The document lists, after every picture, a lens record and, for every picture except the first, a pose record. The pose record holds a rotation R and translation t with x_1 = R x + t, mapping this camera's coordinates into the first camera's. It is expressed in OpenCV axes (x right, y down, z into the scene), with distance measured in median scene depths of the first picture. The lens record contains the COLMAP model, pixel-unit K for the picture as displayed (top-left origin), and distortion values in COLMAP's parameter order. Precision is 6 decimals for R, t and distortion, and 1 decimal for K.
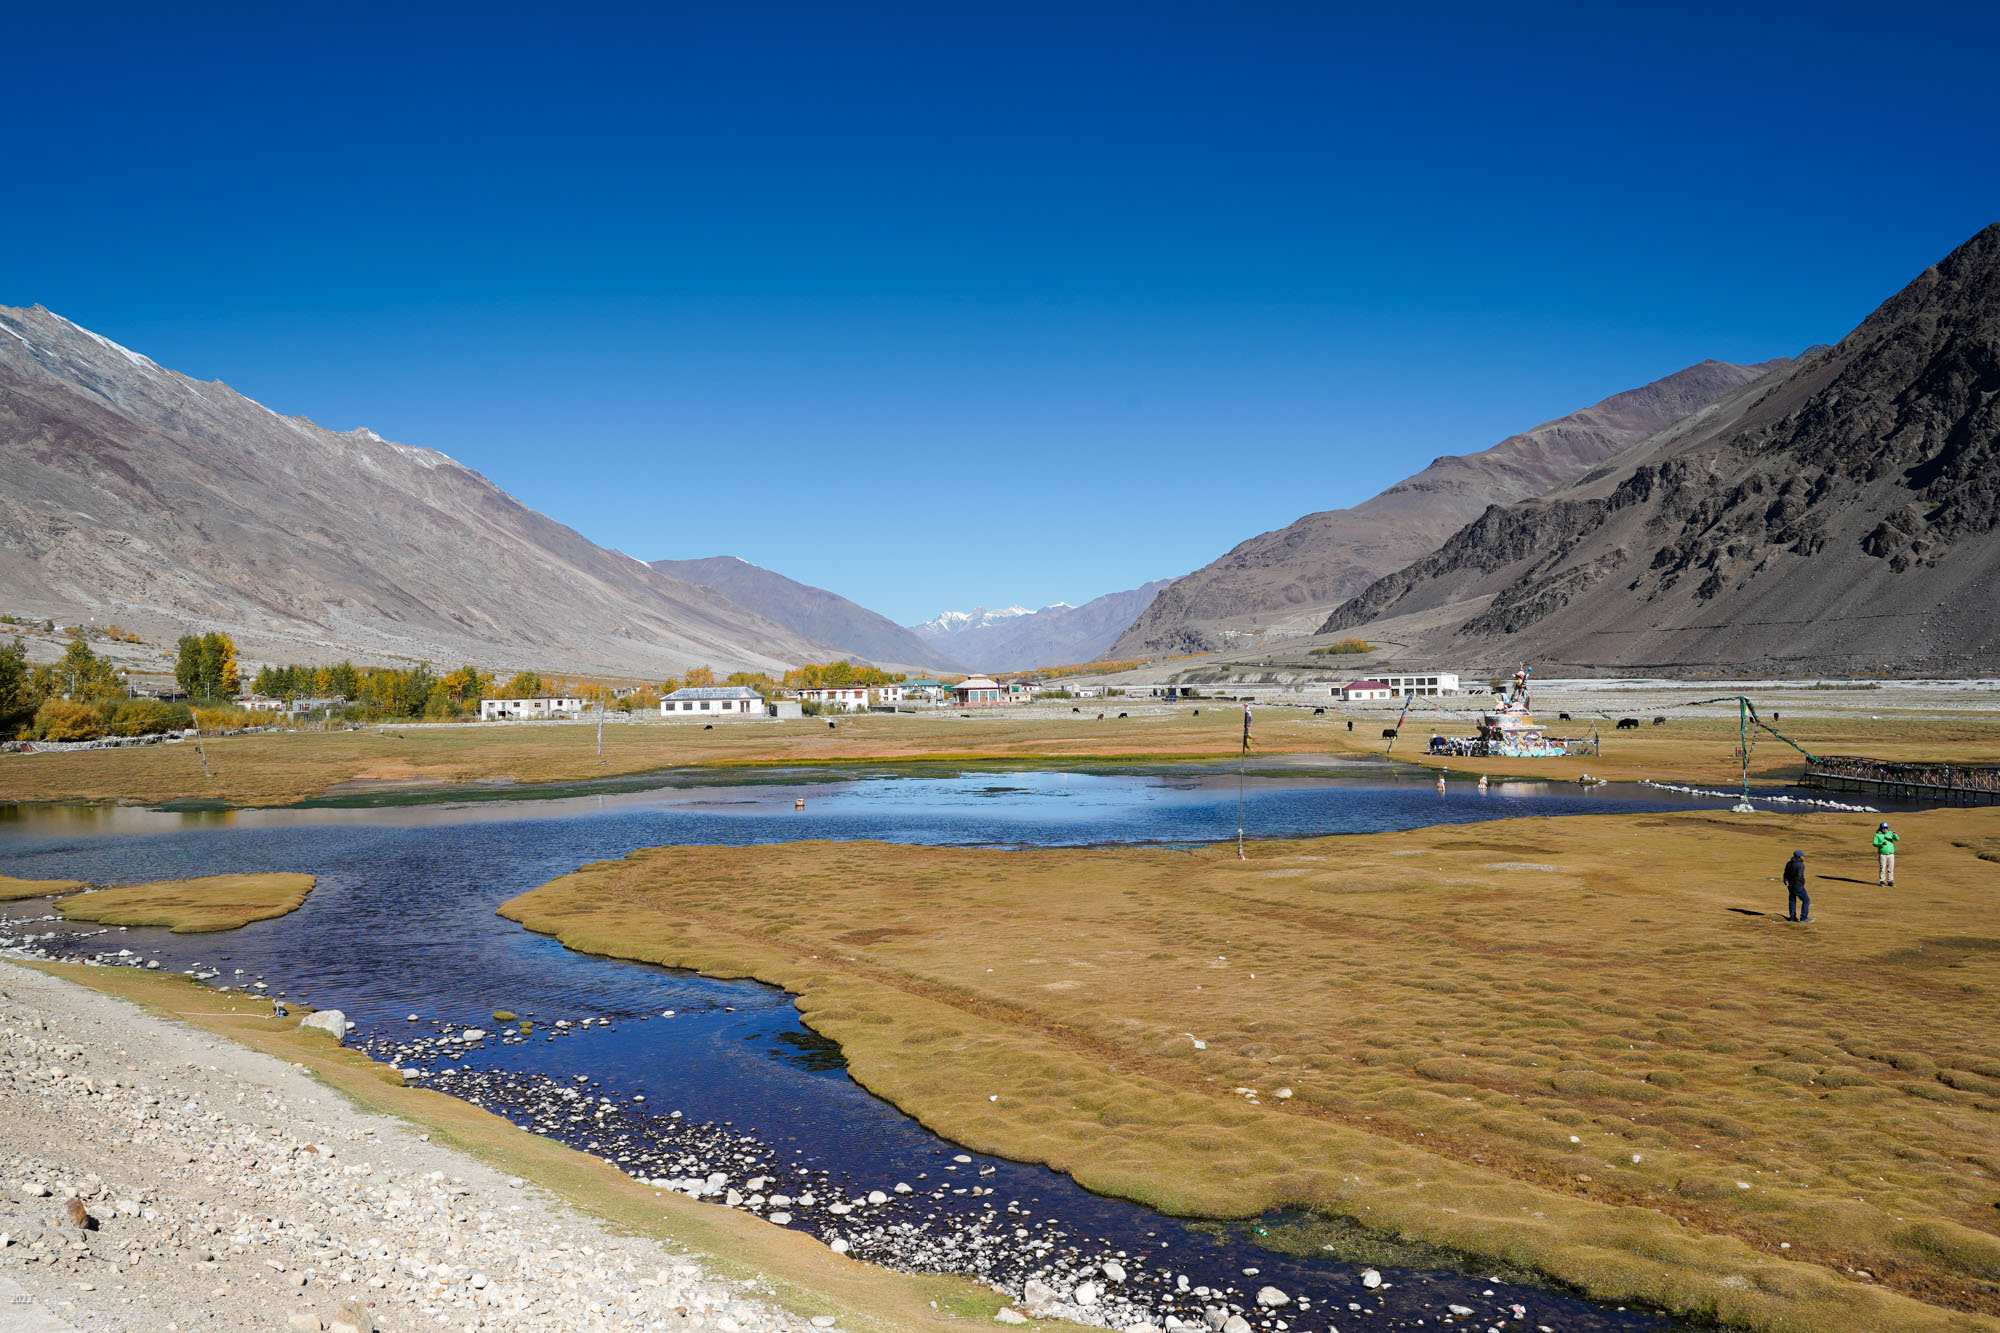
lens RADIAL K [[1840.7, 0, 1010.7], [0, 1840.7, 675.6], [0, 0, 1]] dist [-0.004150, 0.021224]
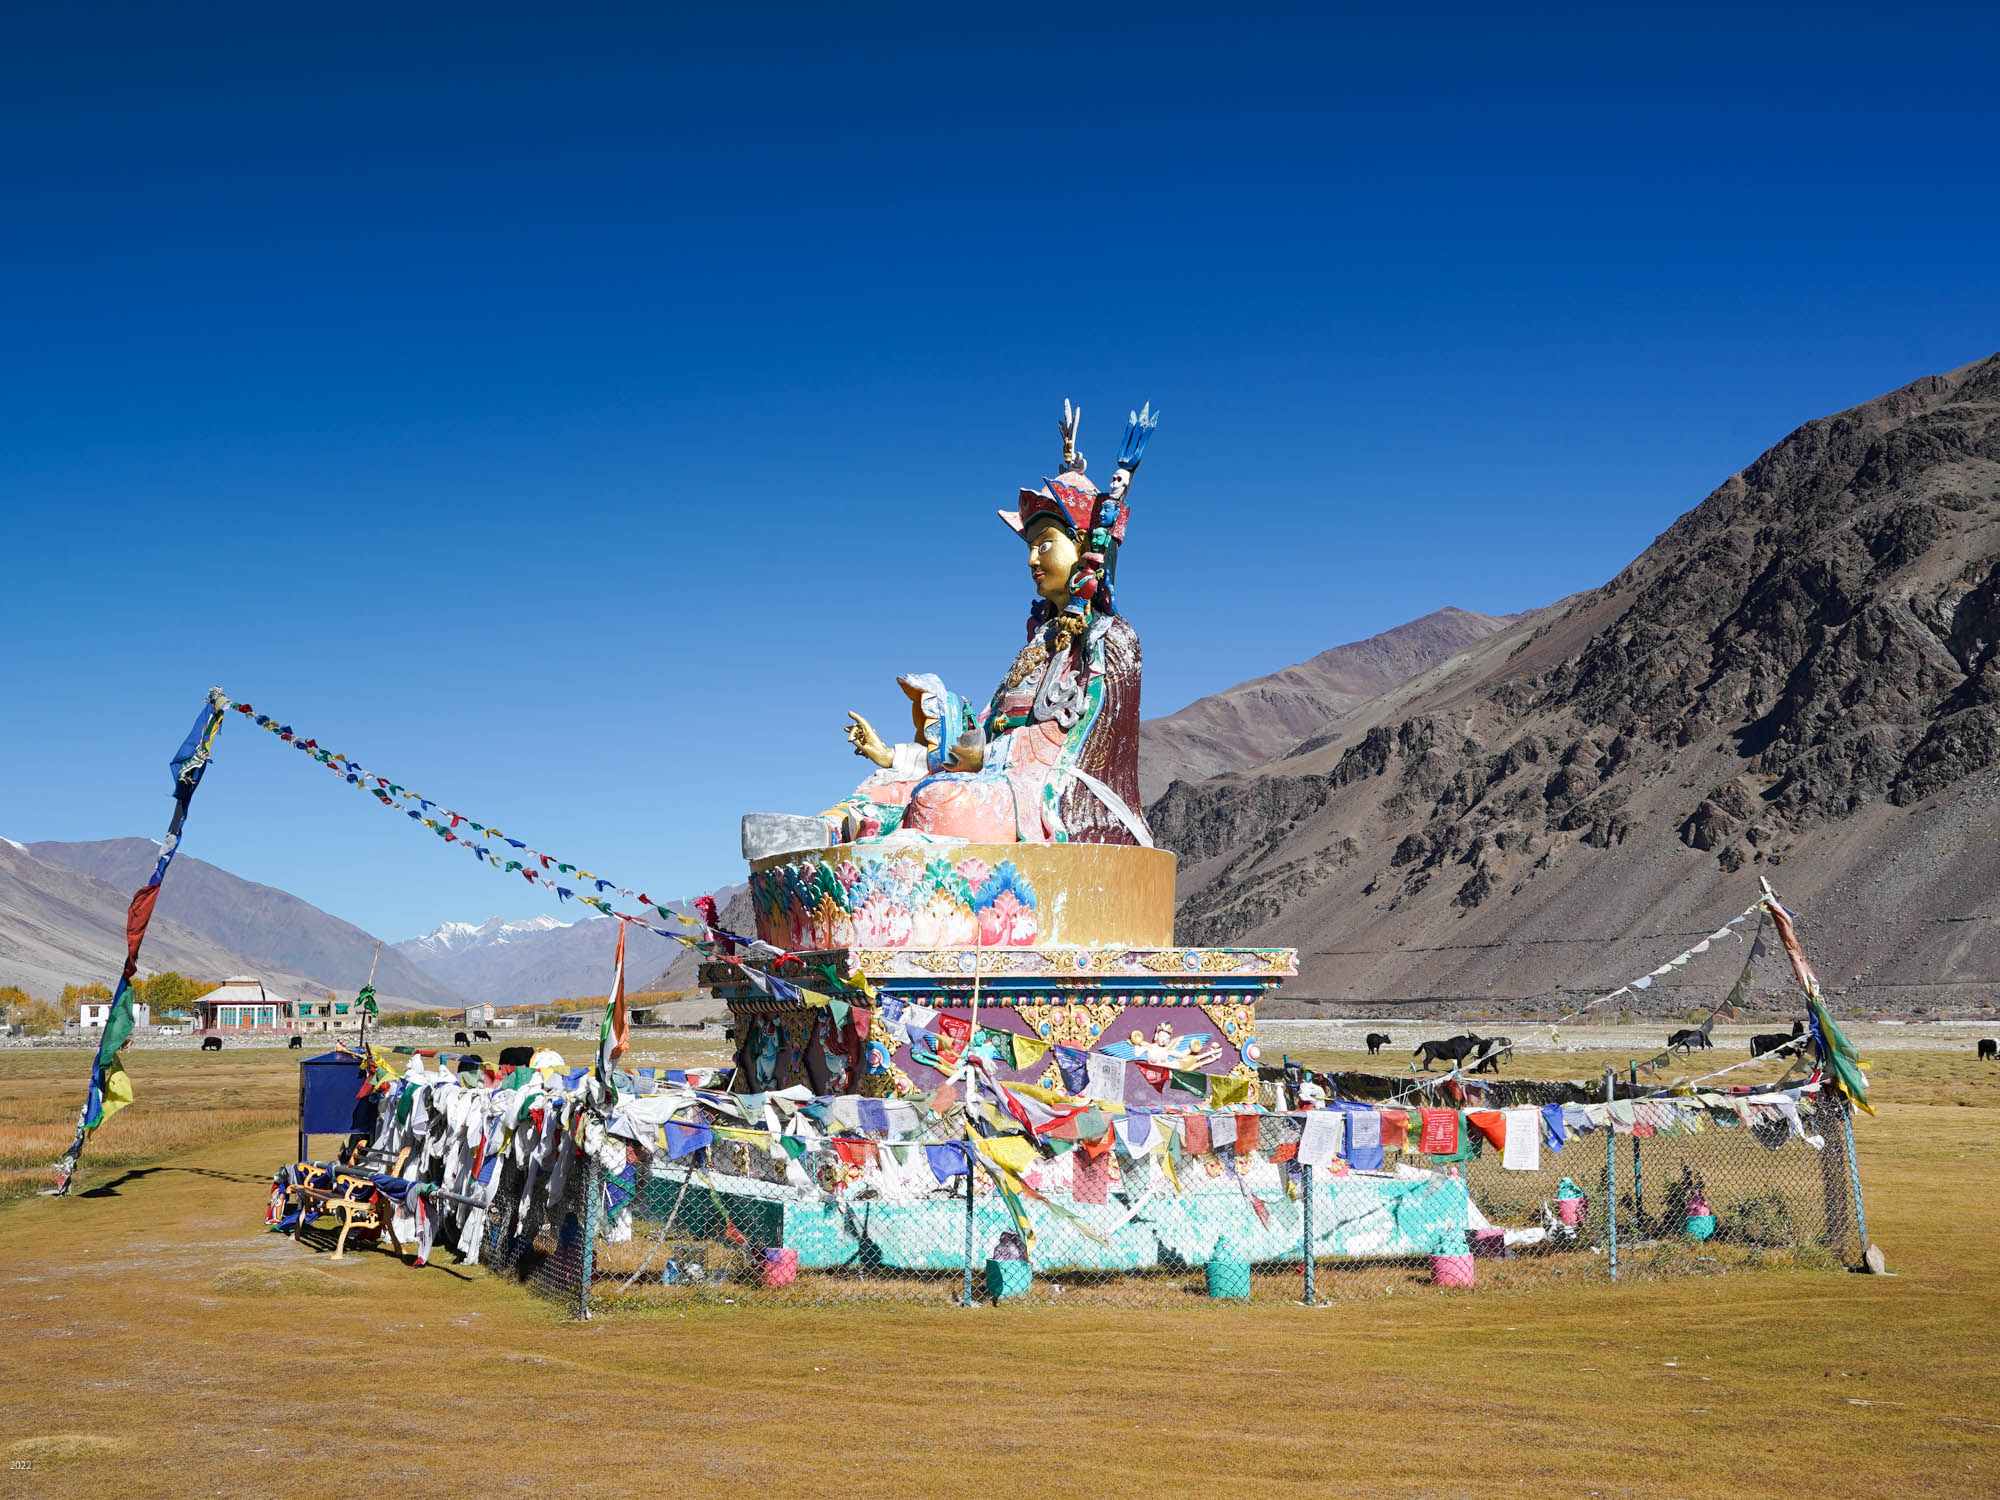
lens RADIAL K [[1623.5, 0, 987.7], [0, 1623.5, 754.6], [0, 0, 1]] dist [-0.007186, 0.000583]
pose [[0.992014, 0.034604, 0.121288, 0.105539], [-0.012411, 0.983743, -0.179152, 0.013473], [-0.125516, 0.176216, 0.976316, 0.366740]]
